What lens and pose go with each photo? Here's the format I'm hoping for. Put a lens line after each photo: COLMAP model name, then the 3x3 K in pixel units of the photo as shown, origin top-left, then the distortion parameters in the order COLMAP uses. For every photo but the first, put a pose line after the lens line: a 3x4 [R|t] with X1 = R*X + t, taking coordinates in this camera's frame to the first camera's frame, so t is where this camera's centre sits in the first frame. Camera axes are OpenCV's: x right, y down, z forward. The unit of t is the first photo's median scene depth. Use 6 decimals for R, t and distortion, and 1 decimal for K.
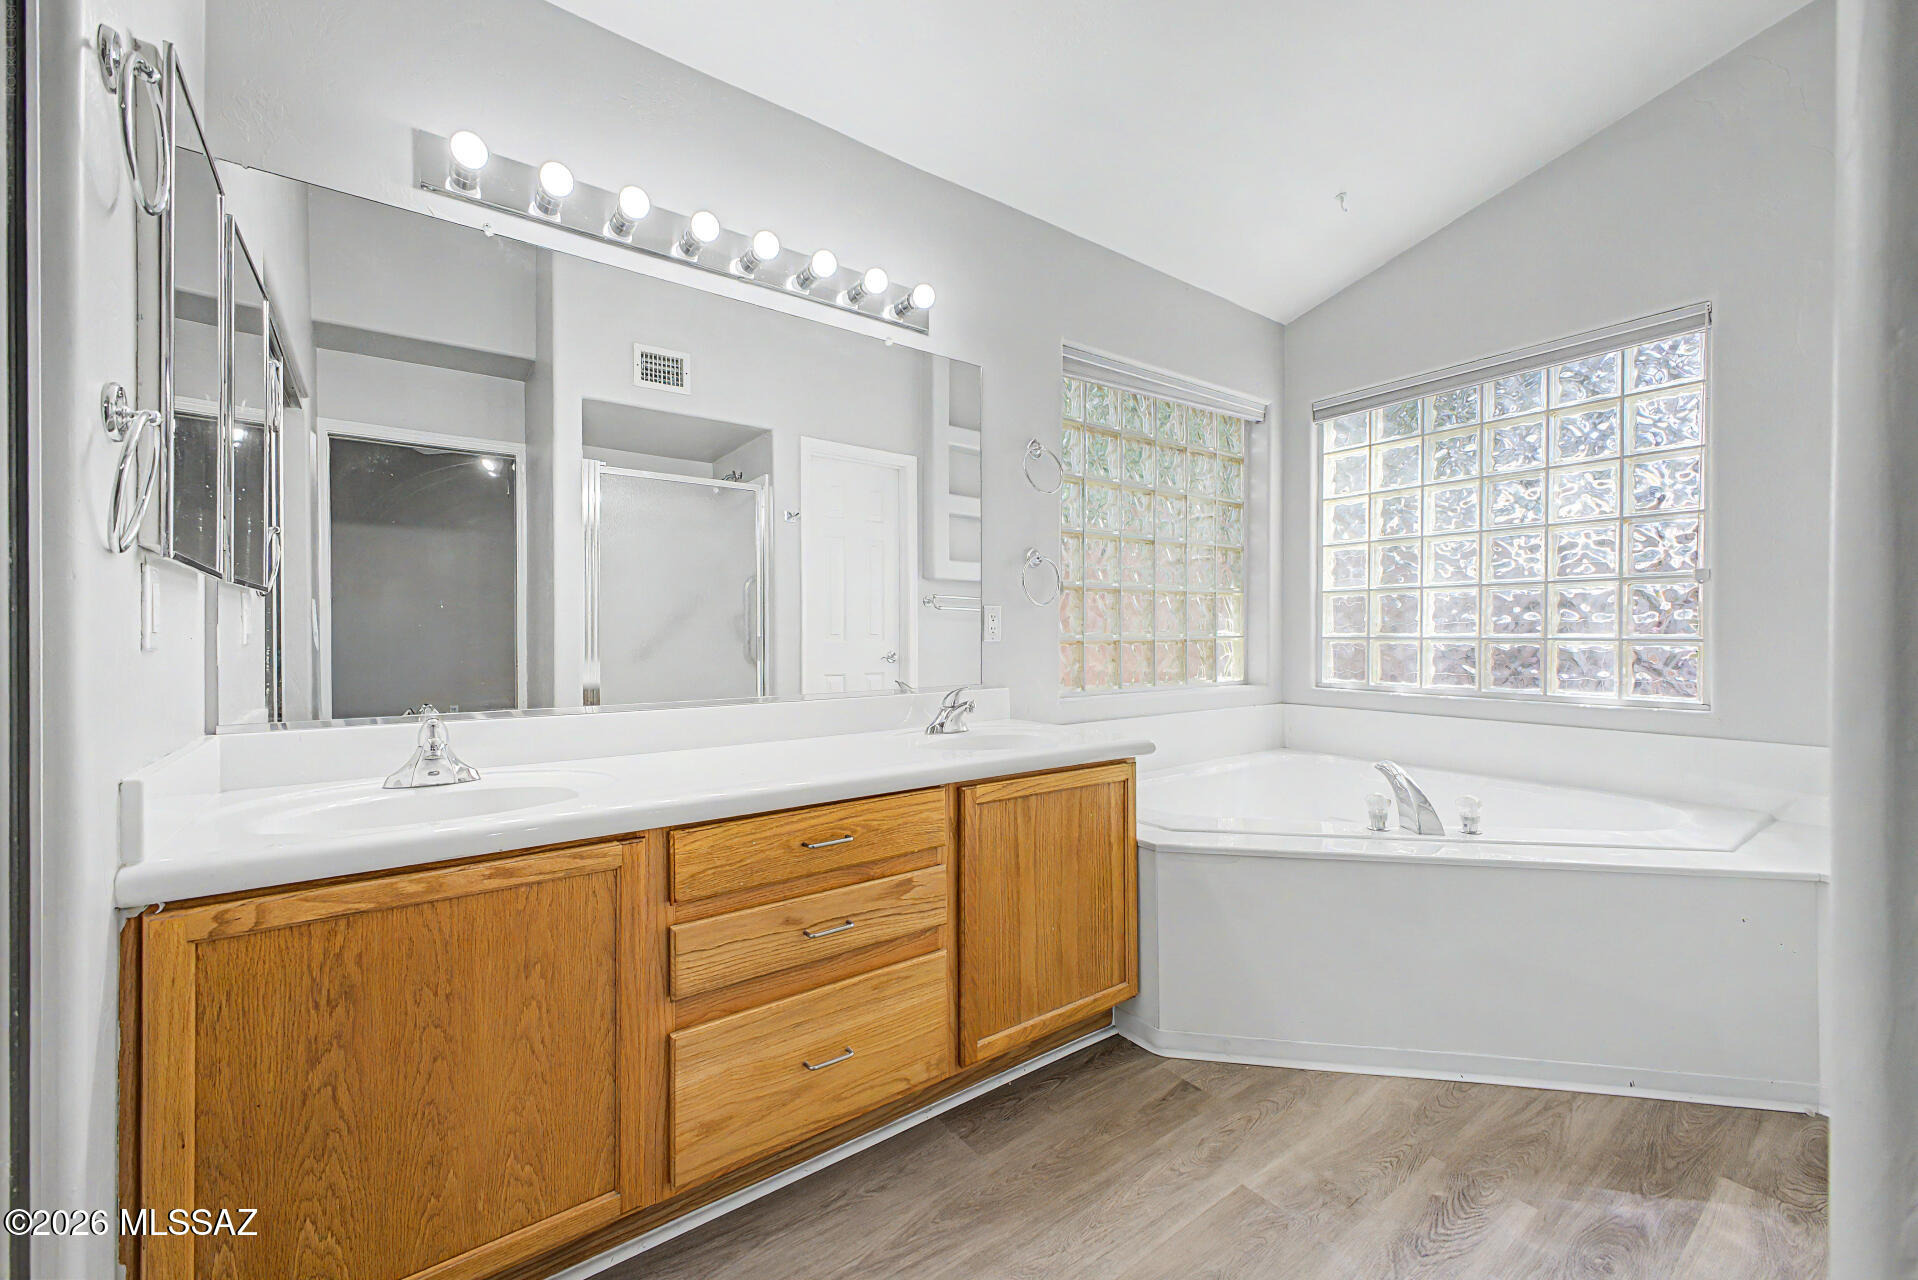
lens RADIAL K [[760.3, 0, 971.3], [0, 760.3, 639.5], [0, 0, 1]] dist [0.021361, -0.005921]
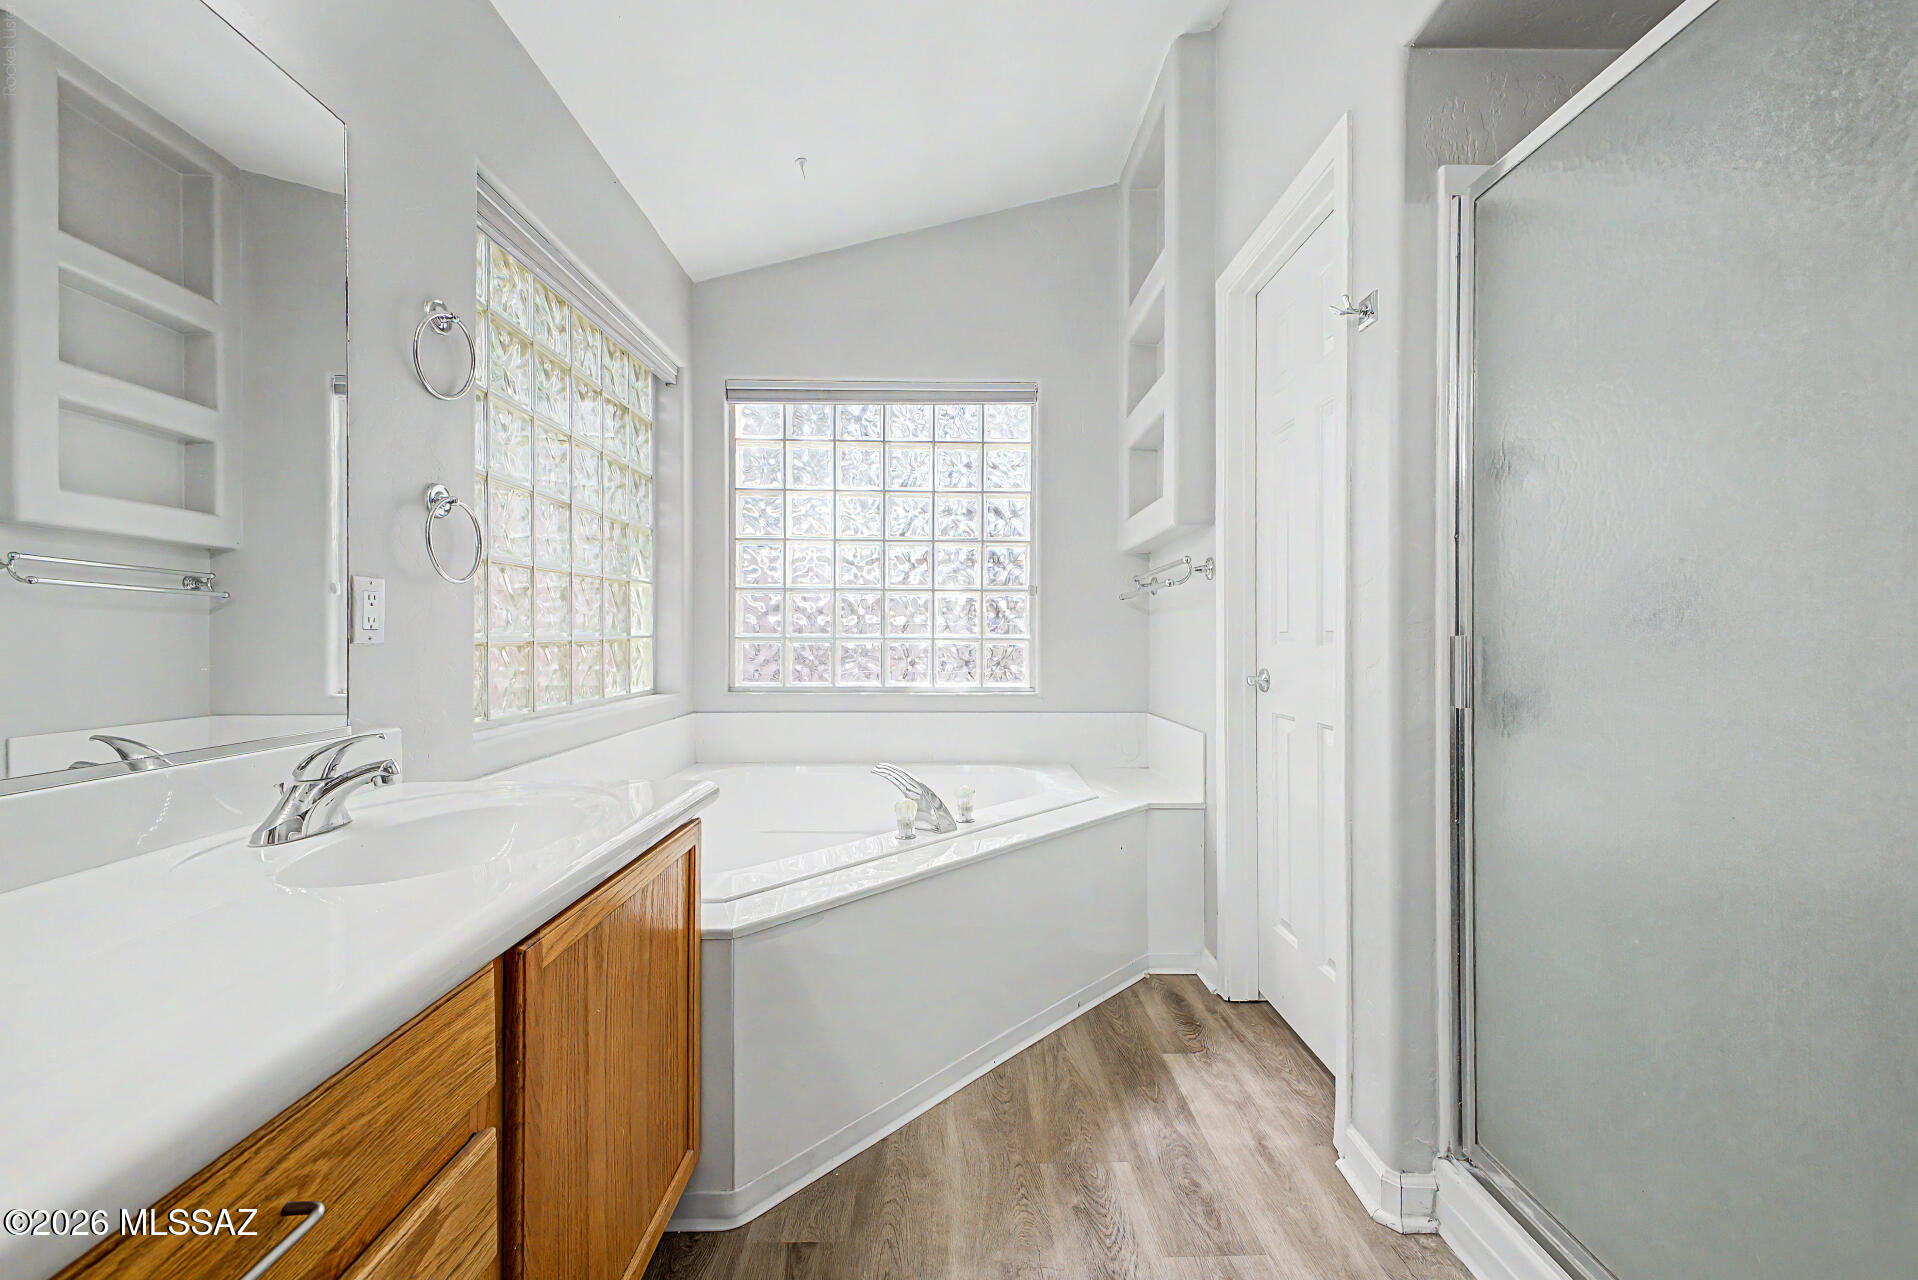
lens RADIAL K [[760.3, 0, 962.3], [0, 760.3, 626.8], [0, 0, 1]] dist [0.021361, -0.005921]
pose [[0.576430, 0.007761, 0.817109, -0.179684], [0.002868, 0.999930, -0.011521, -0.004732], [-0.817141, 0.008985, 0.576367, 0.335875]]
